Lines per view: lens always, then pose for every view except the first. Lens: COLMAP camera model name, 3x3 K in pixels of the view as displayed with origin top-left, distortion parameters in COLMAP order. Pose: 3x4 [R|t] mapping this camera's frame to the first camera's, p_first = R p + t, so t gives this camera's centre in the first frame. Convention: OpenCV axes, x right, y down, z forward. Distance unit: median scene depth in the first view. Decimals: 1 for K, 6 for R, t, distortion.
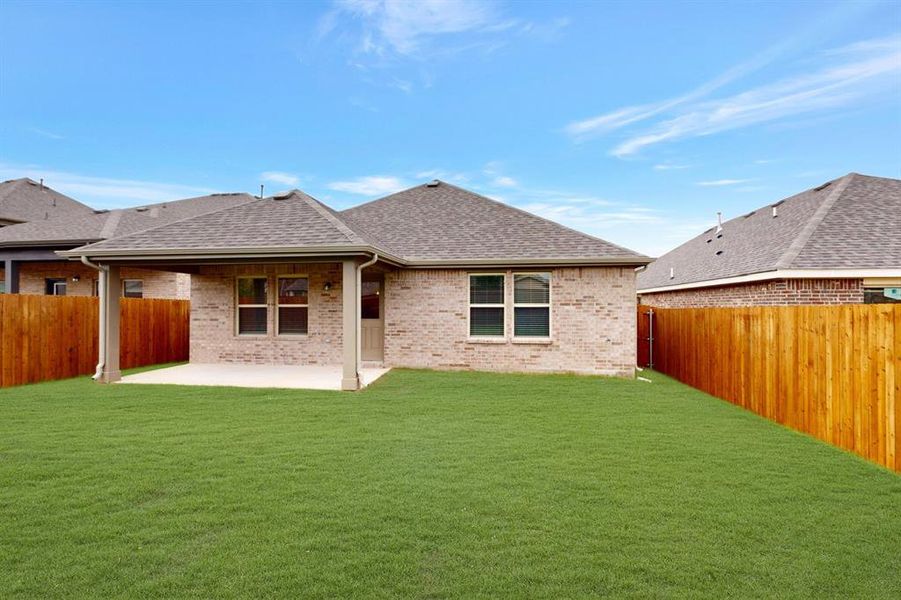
lens RADIAL K [[387.8, 0, 461.6], [0, 387.8, 302.0], [0, 0, 1]] dist [-0.001873, -0.000027]
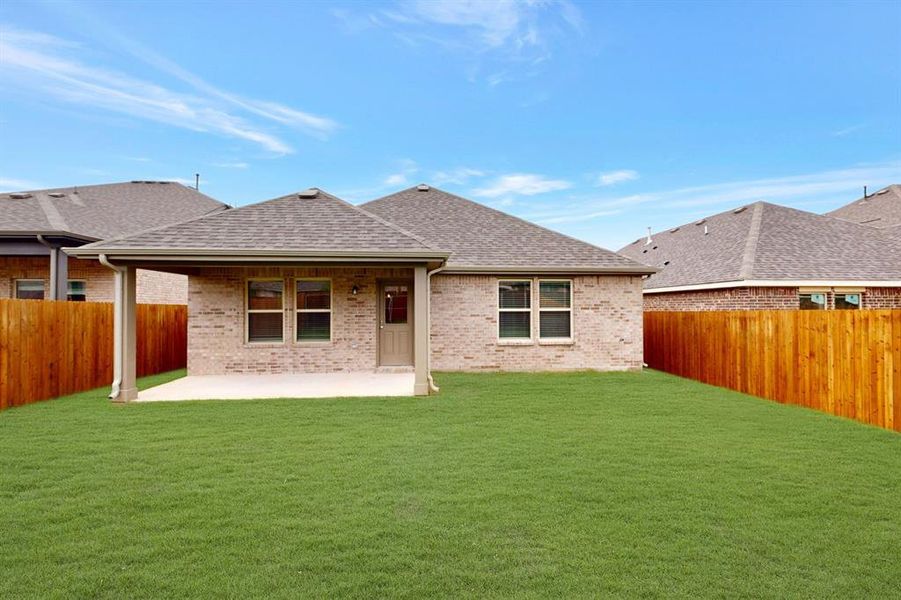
lens RADIAL K [[389.1, 0, 455.2], [0, 389.1, 299.4], [0, 0, 1]] dist [-0.000635, -0.000345]
pose [[0.975981, 0.001208, 0.217851, -0.329418], [0.001060, 0.999946, -0.010296, -0.008260], [-0.217852, 0.010279, 0.975928, -0.003687]]
